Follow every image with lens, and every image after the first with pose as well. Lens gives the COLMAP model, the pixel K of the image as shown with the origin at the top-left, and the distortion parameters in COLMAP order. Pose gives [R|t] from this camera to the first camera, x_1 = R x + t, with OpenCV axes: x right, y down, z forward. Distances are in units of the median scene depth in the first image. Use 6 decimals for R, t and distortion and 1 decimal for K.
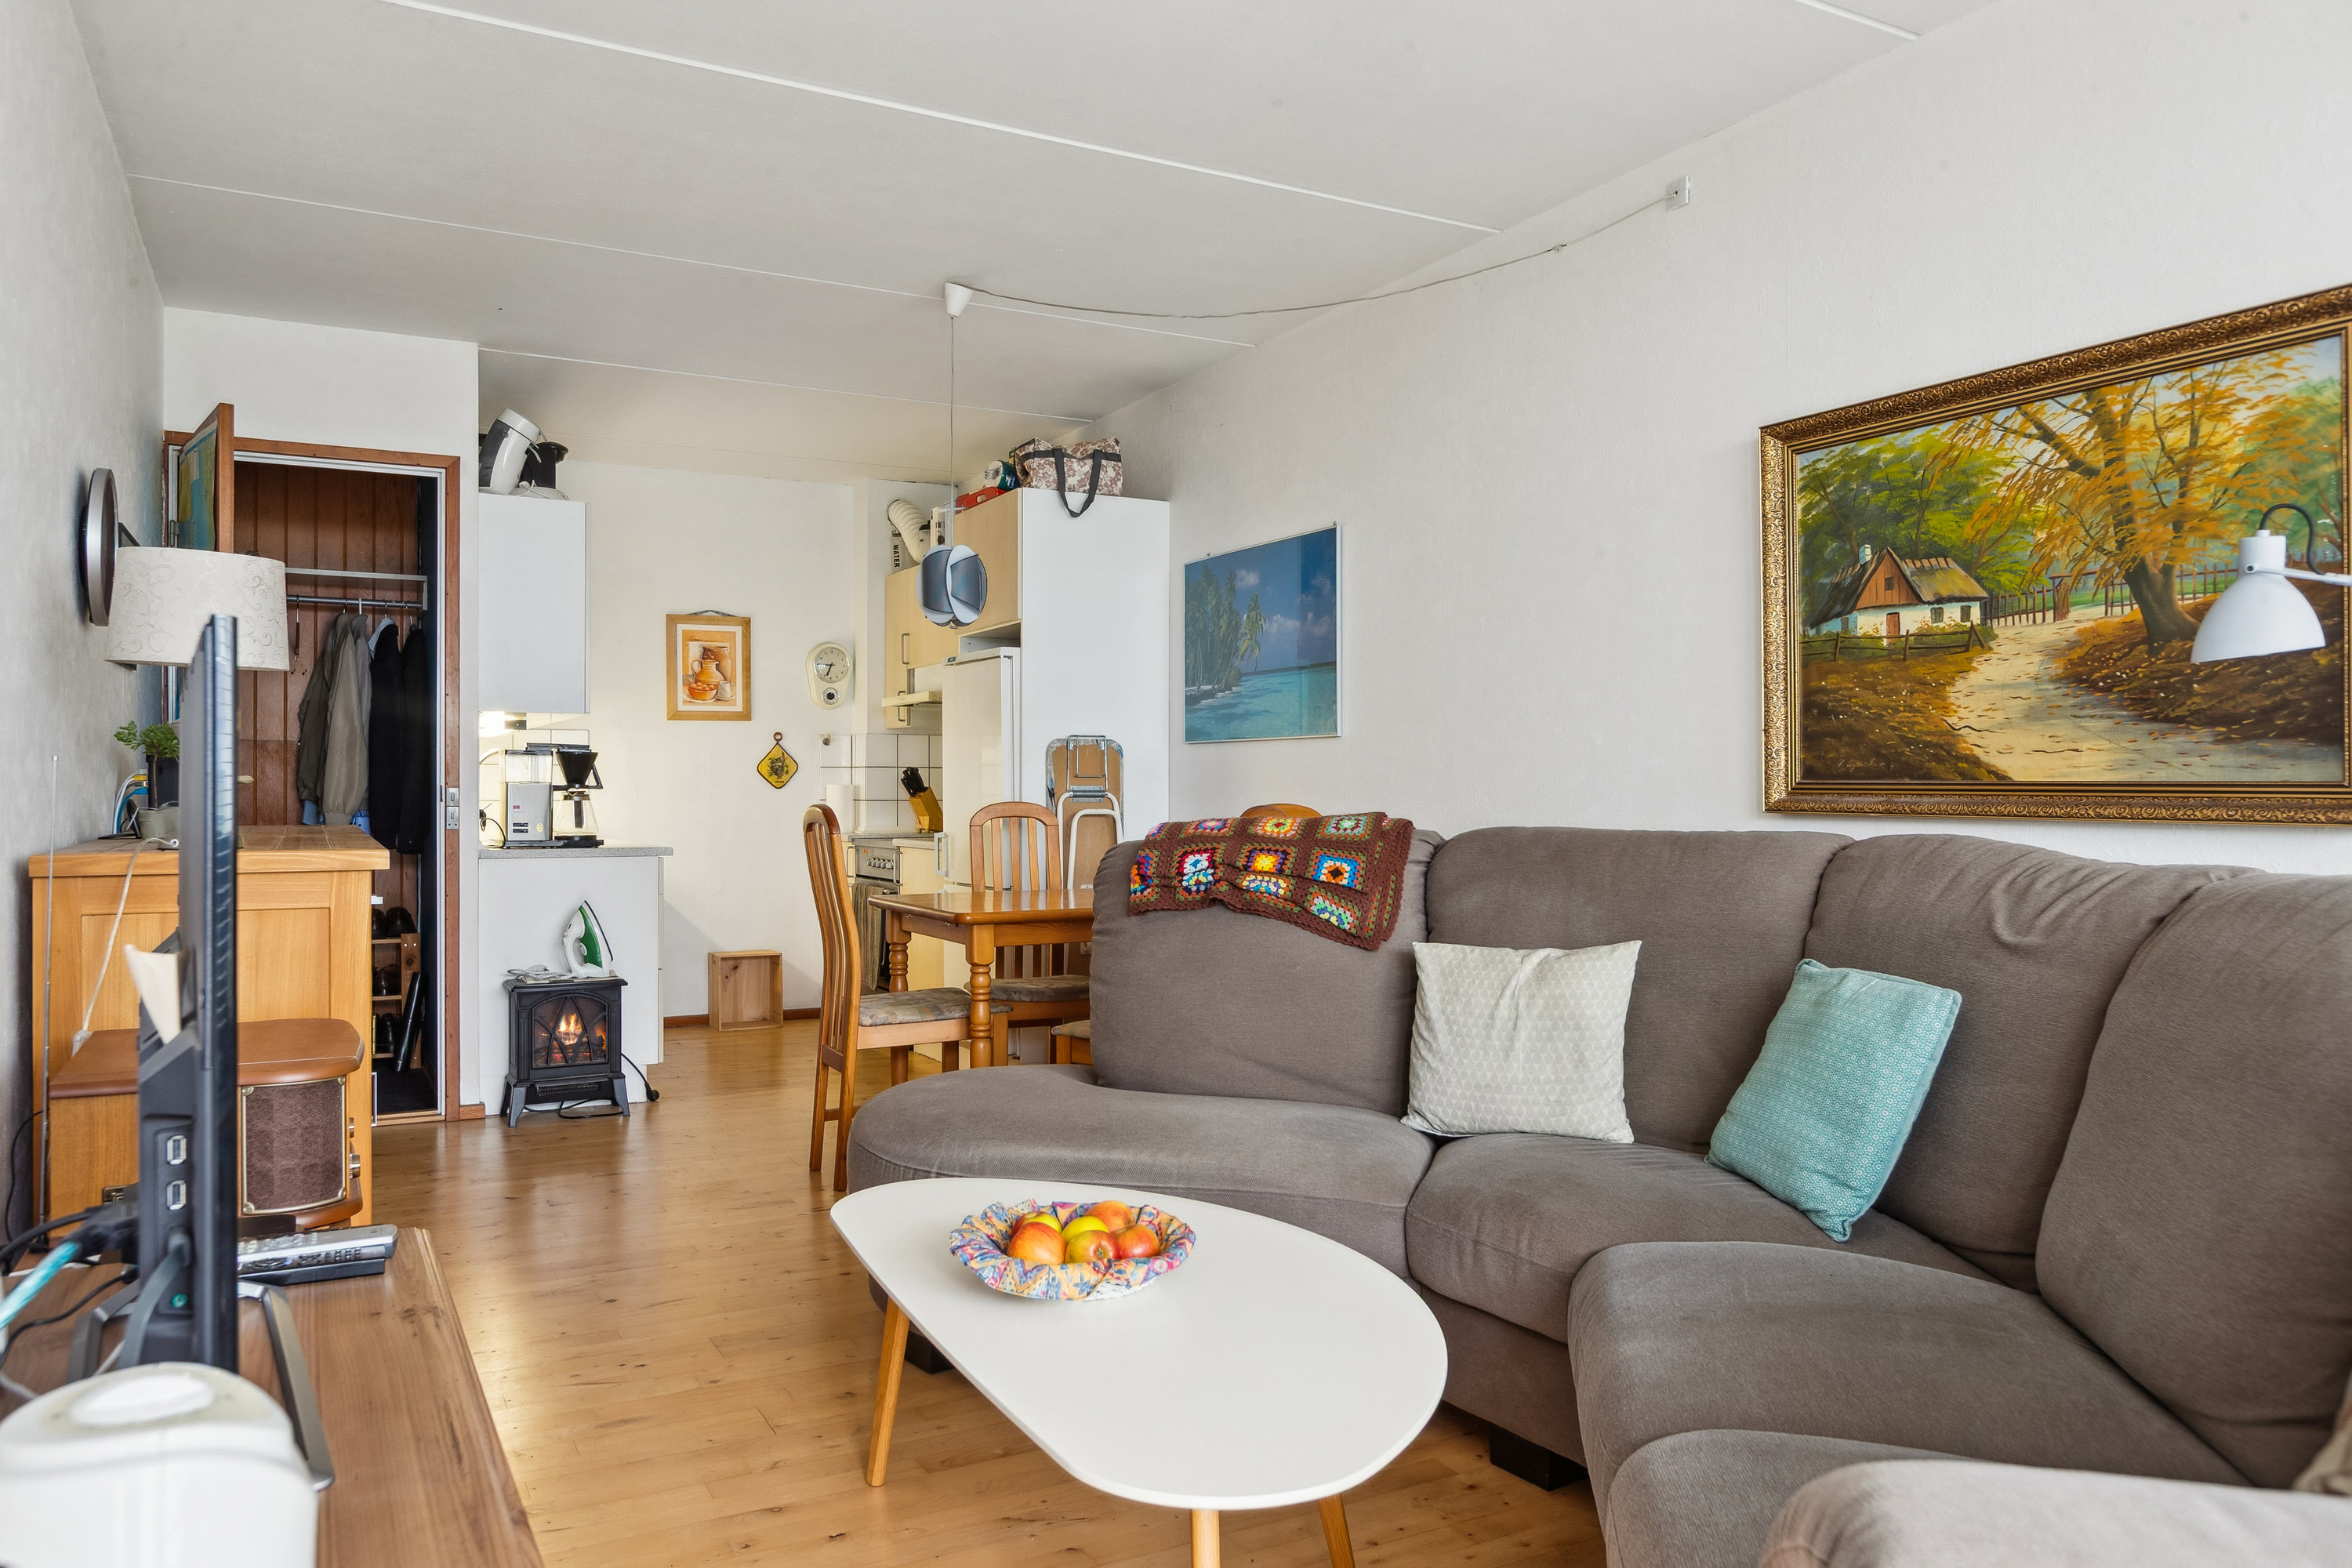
lens RADIAL K [[1583.7, 0, 1162.2], [0, 1583.7, 790.3], [0, 0, 1]] dist [-0.011063, 0.008196]
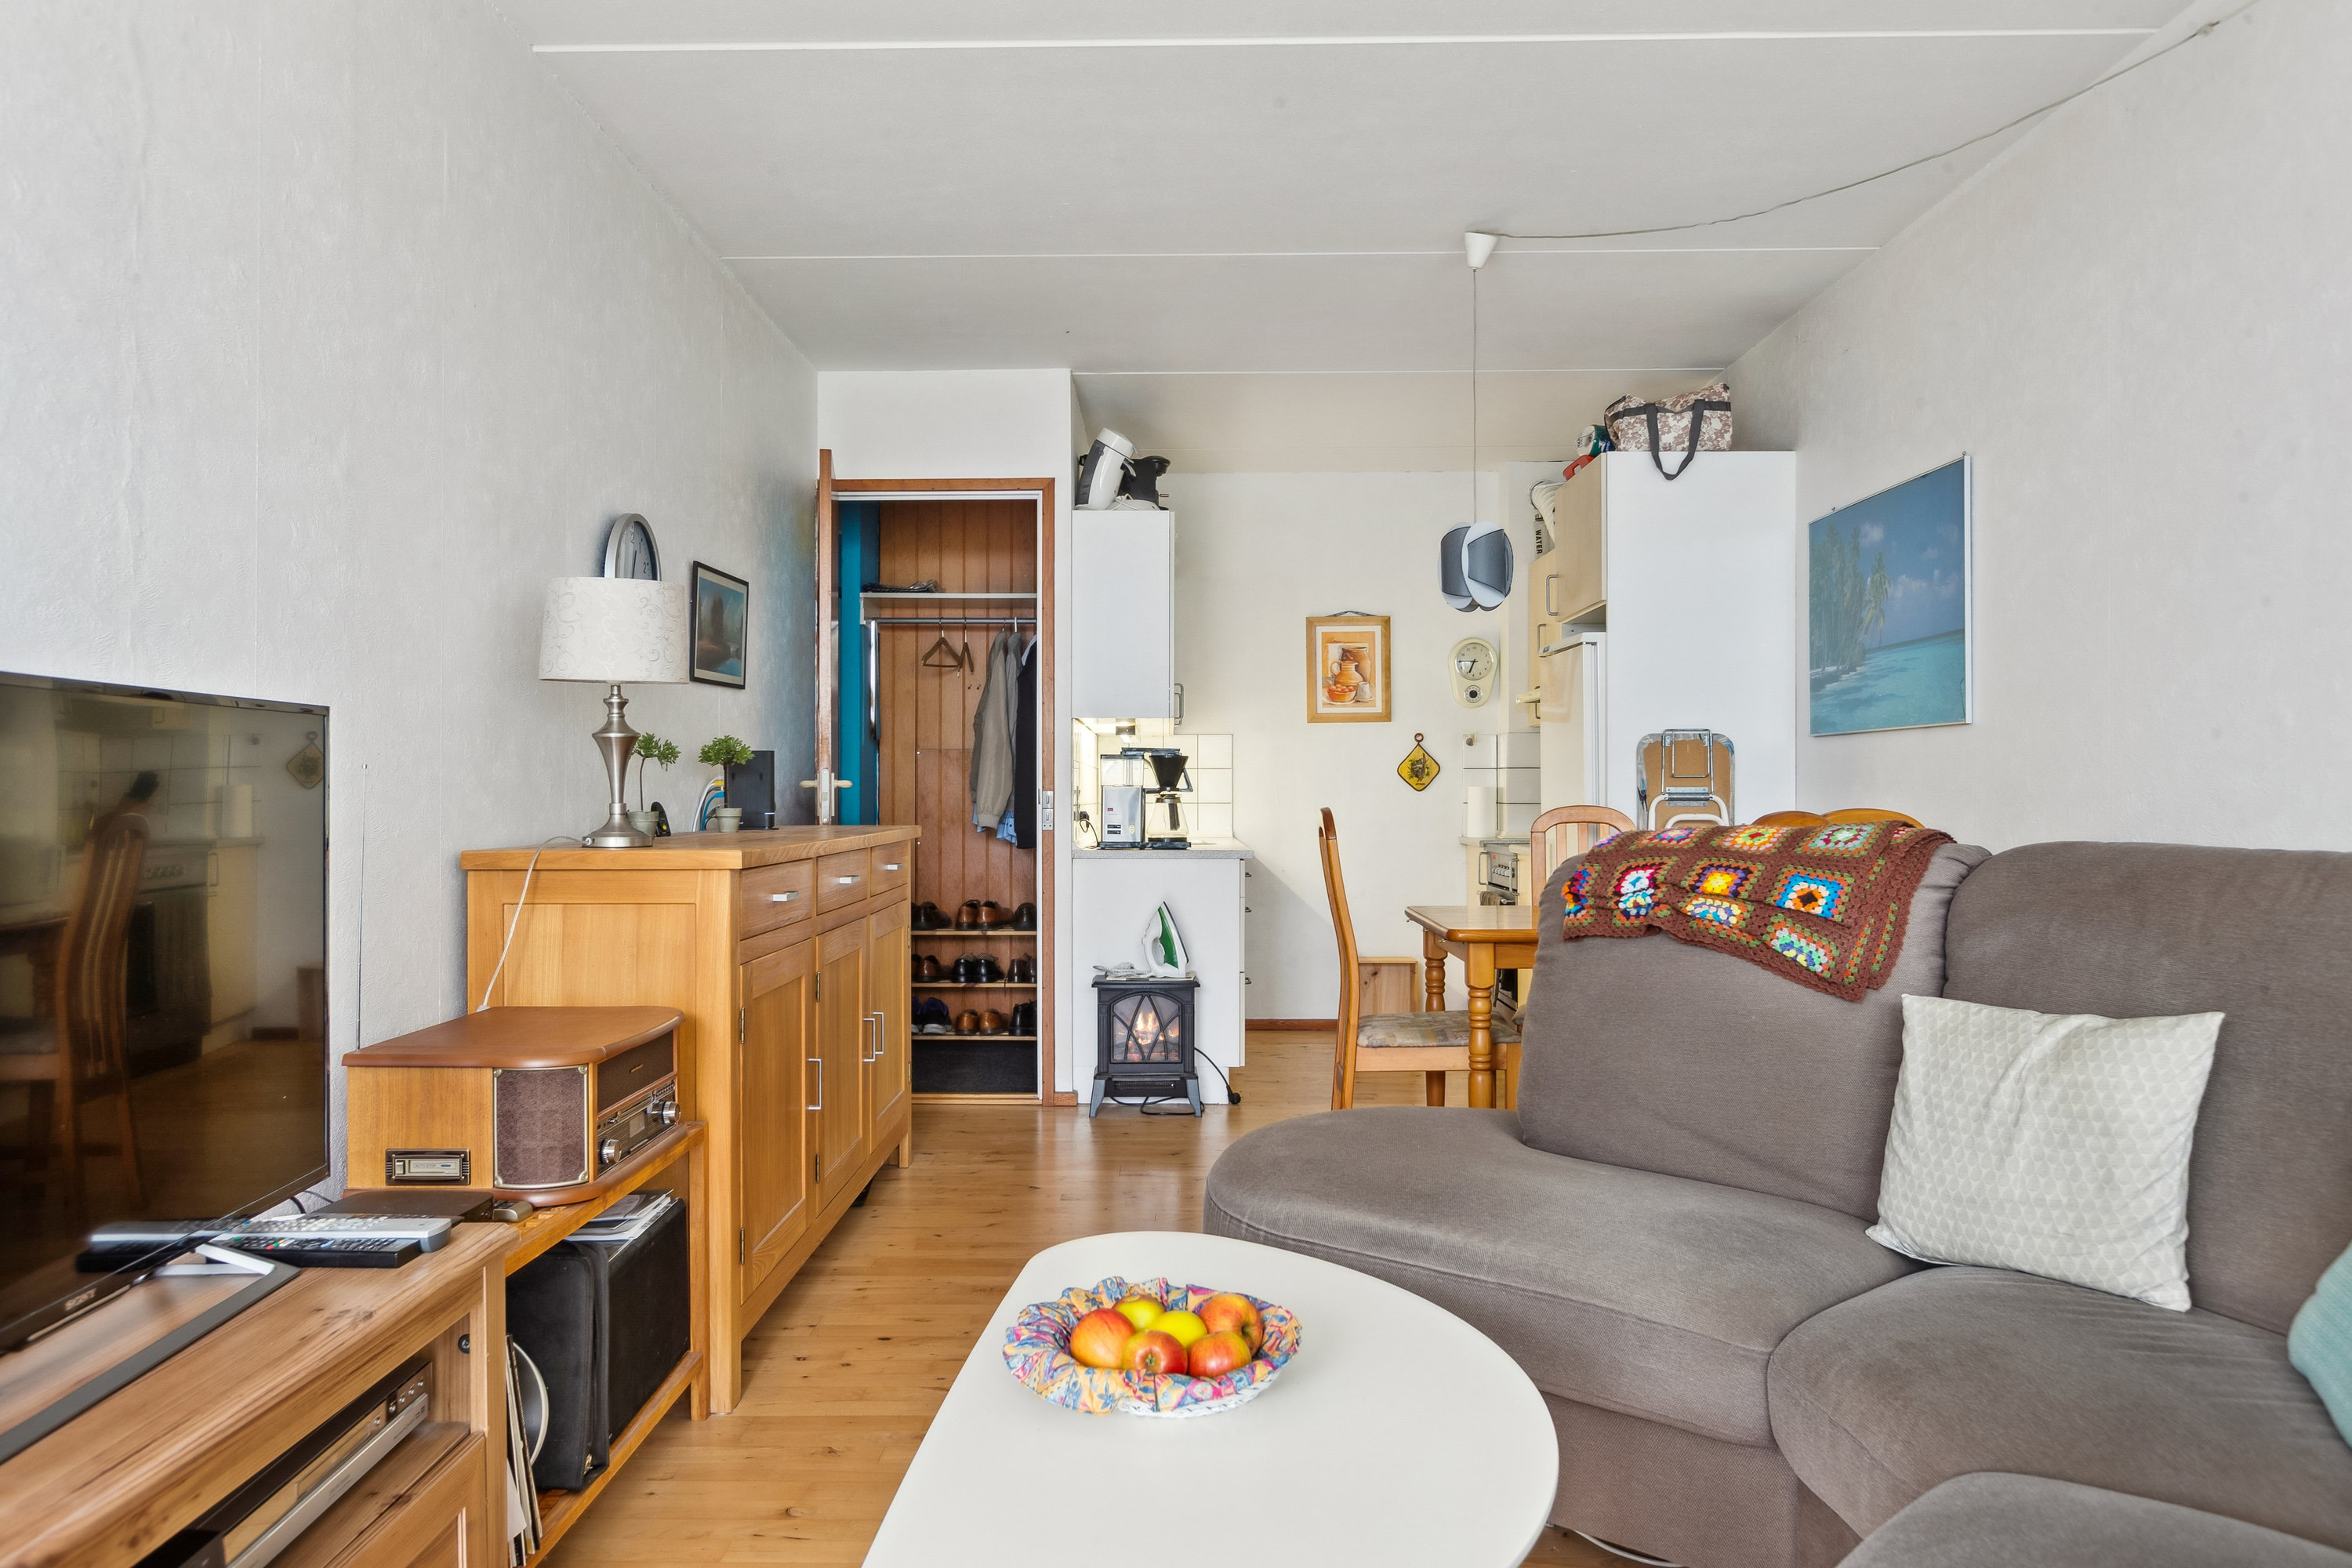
lens RADIAL K [[1588.7, 0, 1165.7], [0, 1588.7, 787.9], [0, 0, 1]] dist [-0.010721, 0.004362]
pose [[0.873688, -0.003008, -0.486478, 0.134486], [0.001491, 0.999993, -0.003505, 0.000182], [0.486485, 0.002337, 0.873686, 0.106440]]
